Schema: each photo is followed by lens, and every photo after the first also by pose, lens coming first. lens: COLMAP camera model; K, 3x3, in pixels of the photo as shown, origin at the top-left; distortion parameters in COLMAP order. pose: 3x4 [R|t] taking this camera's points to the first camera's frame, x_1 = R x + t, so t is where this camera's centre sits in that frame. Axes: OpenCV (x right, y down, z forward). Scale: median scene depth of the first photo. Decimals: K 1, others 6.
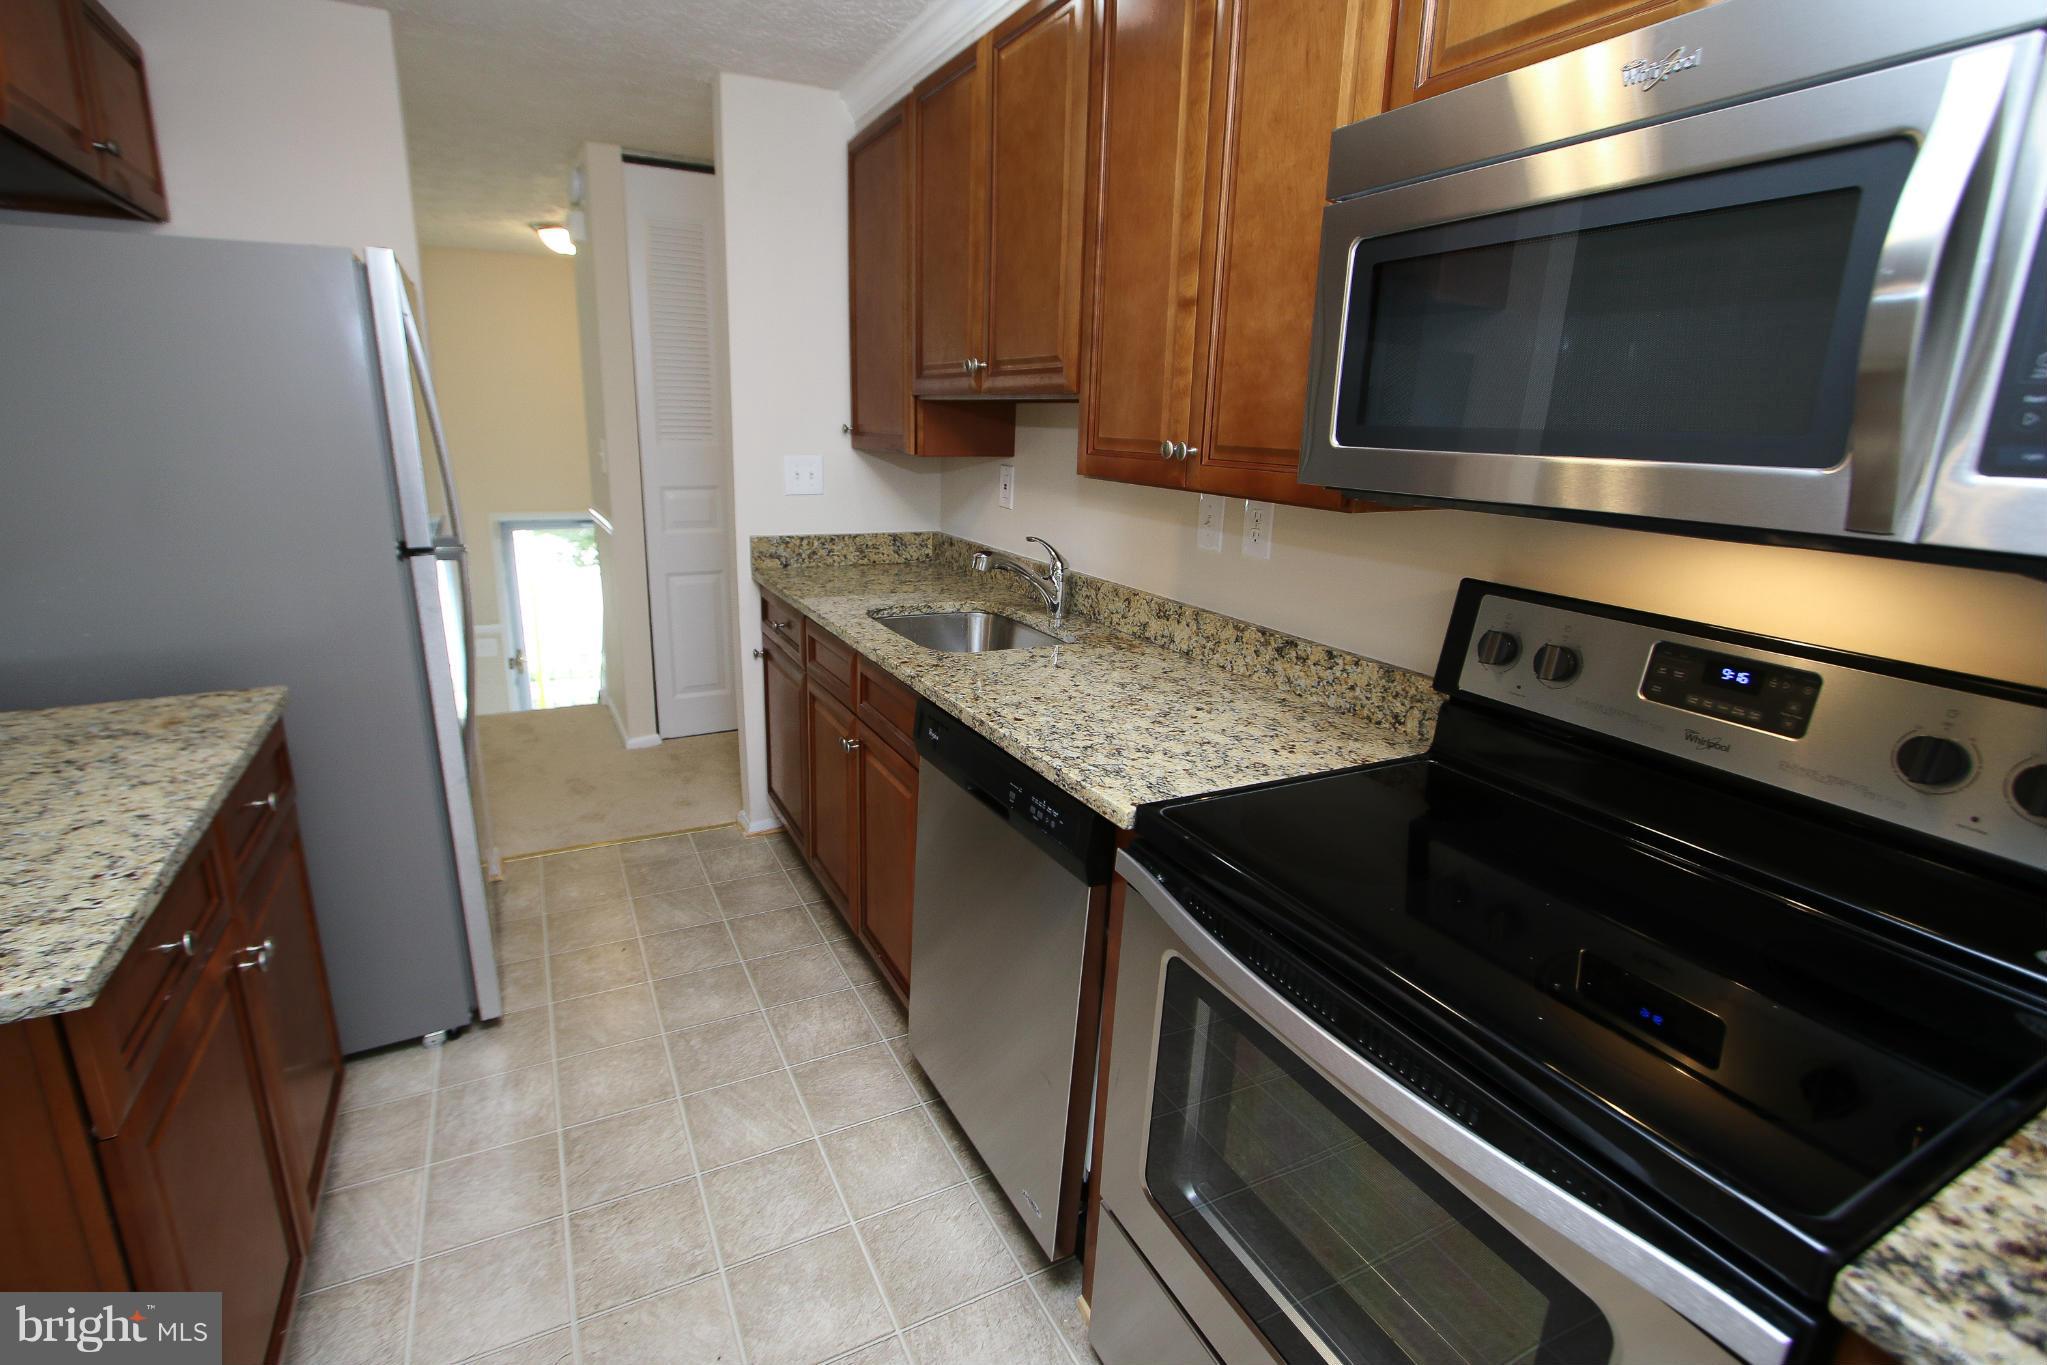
lens RADIAL K [[937.6, 0, 1007.9], [0, 937.6, 665.3], [0, 0, 1]] dist [-0.016520, 0.000650]
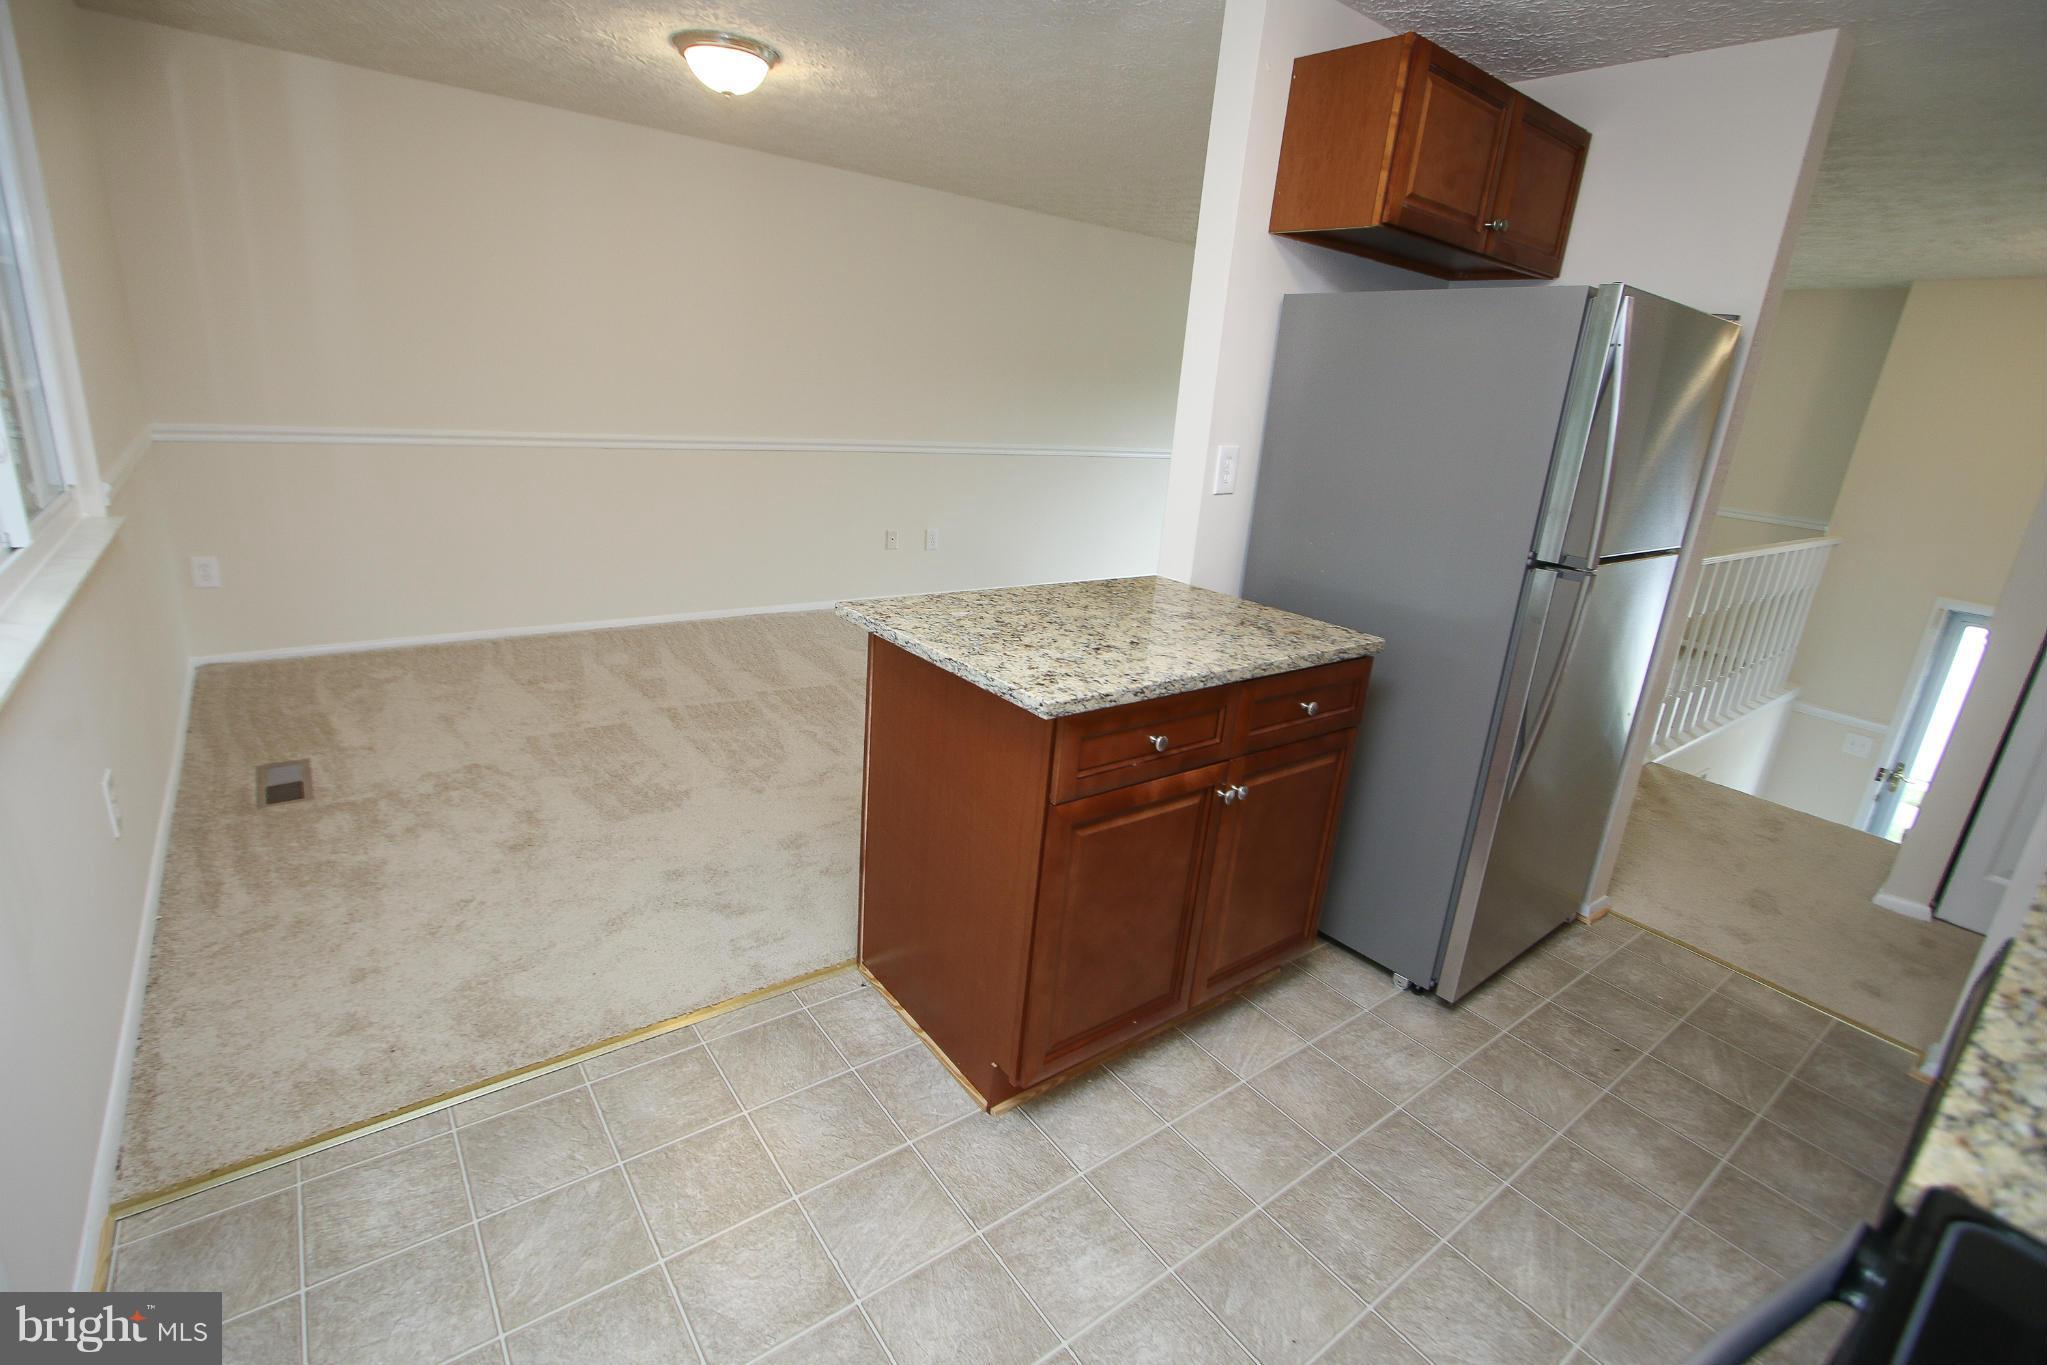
lens RADIAL K [[937.6, 0, 1007.9], [0, 937.6, 665.3], [0, 0, 1]] dist [-0.016520, 0.000650]
pose [[0.165228, 0.276853, -0.946600, 0.327539], [-0.327119, 0.920845, 0.212222, -0.043807], [0.930426, 0.274586, 0.242713, 0.208410]]
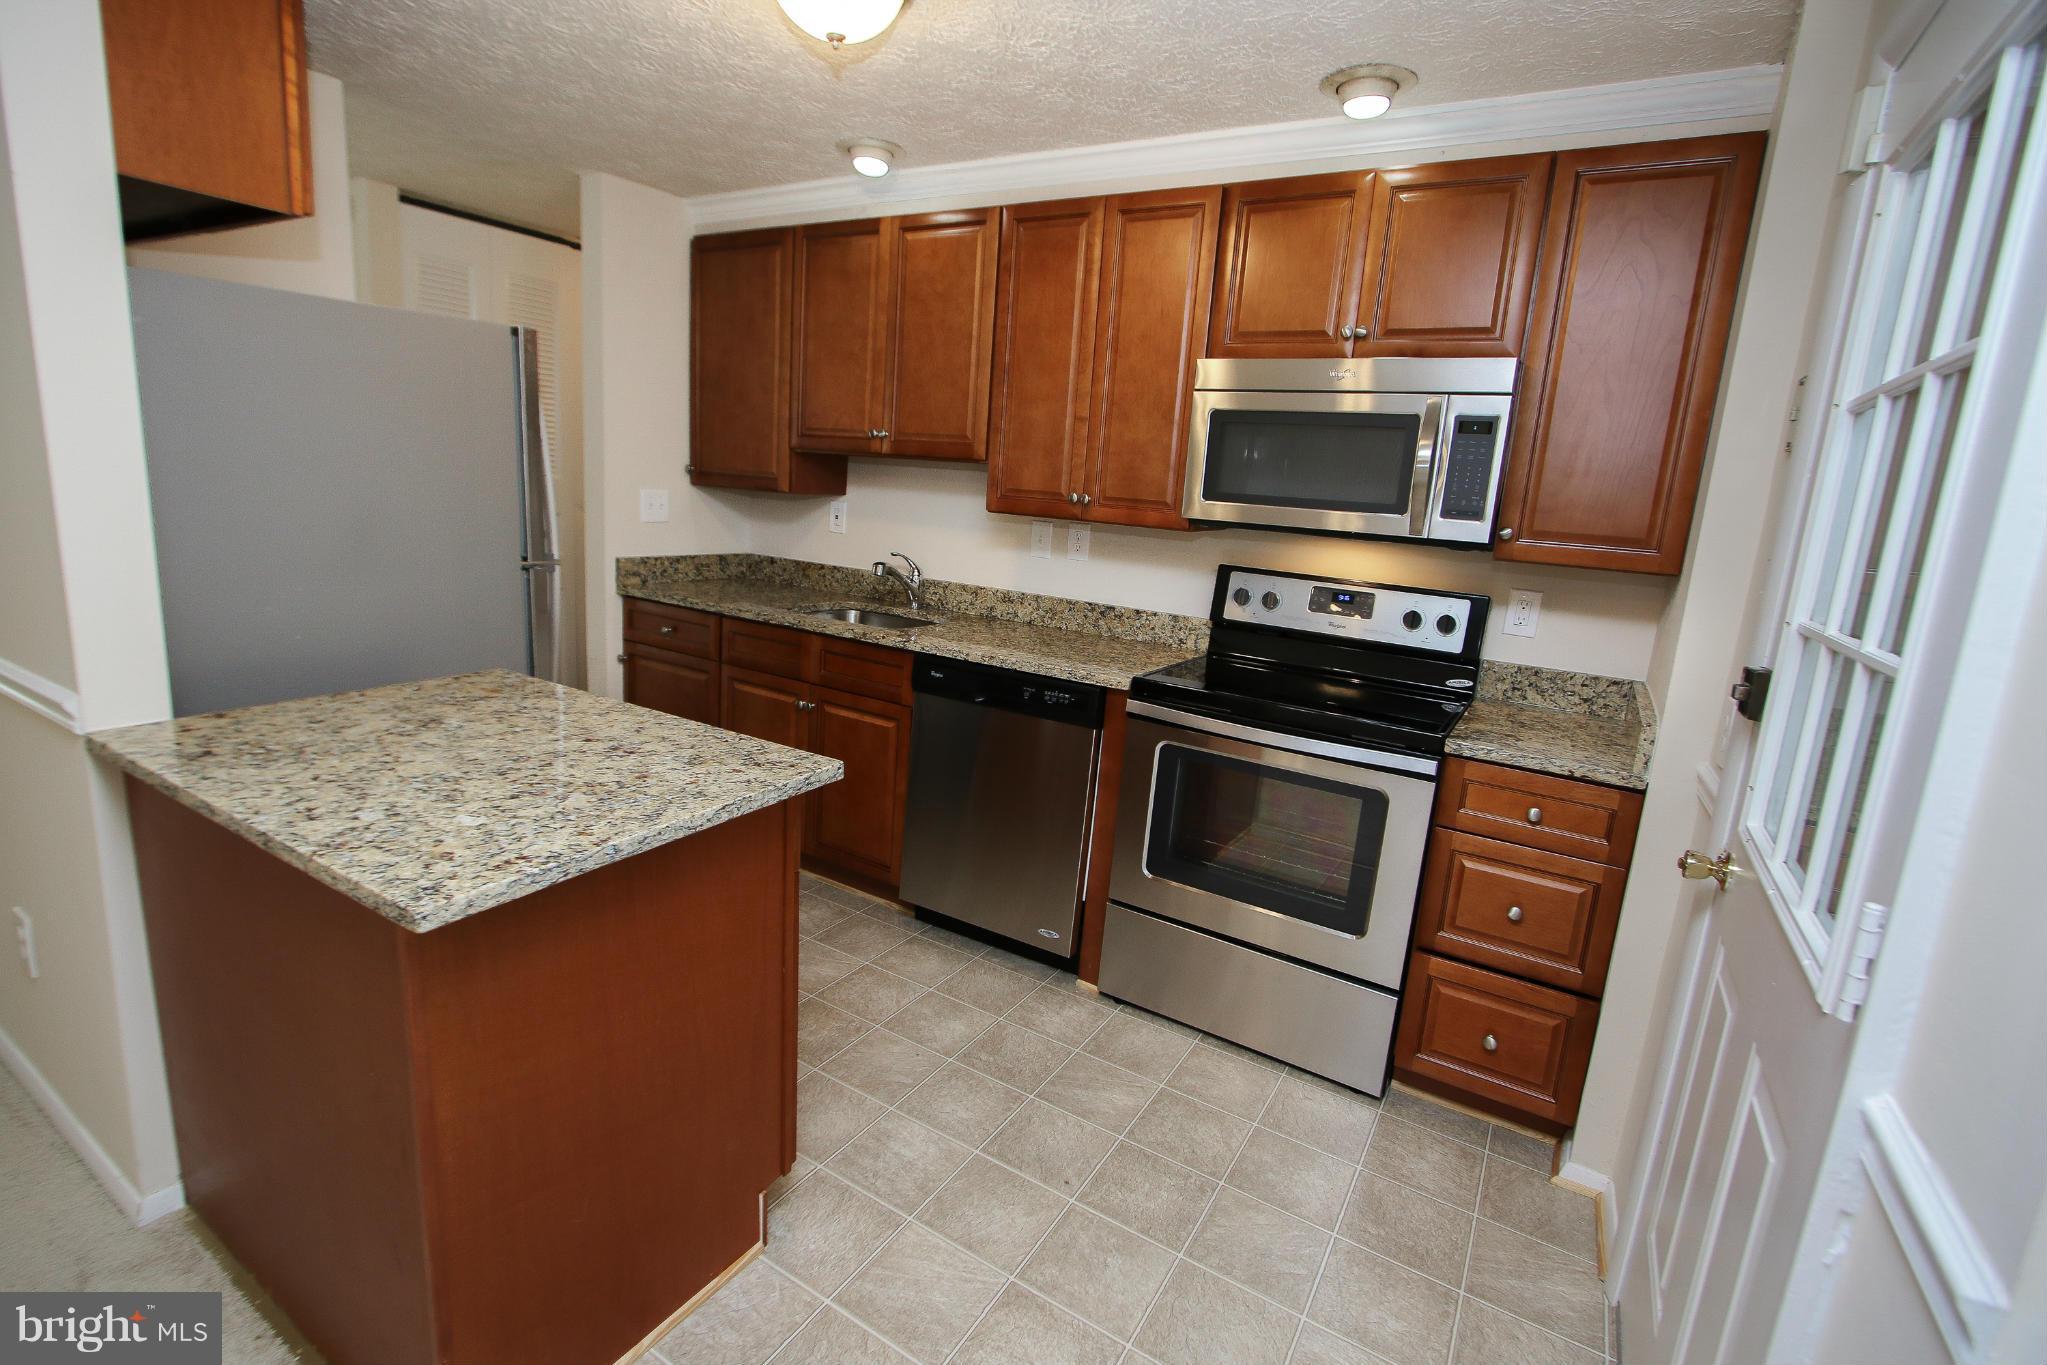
lens RADIAL K [[927.0, 0, 1017.8], [0, 927.0, 677.8], [0, 0, 1]] dist [-0.019052, 0.000029]
pose [[0.852775, -0.078276, 0.516380, -0.771873], [0.088082, 0.996098, 0.005531, 0.083579], [-0.514798, 0.040767, 0.856342, -0.402500]]
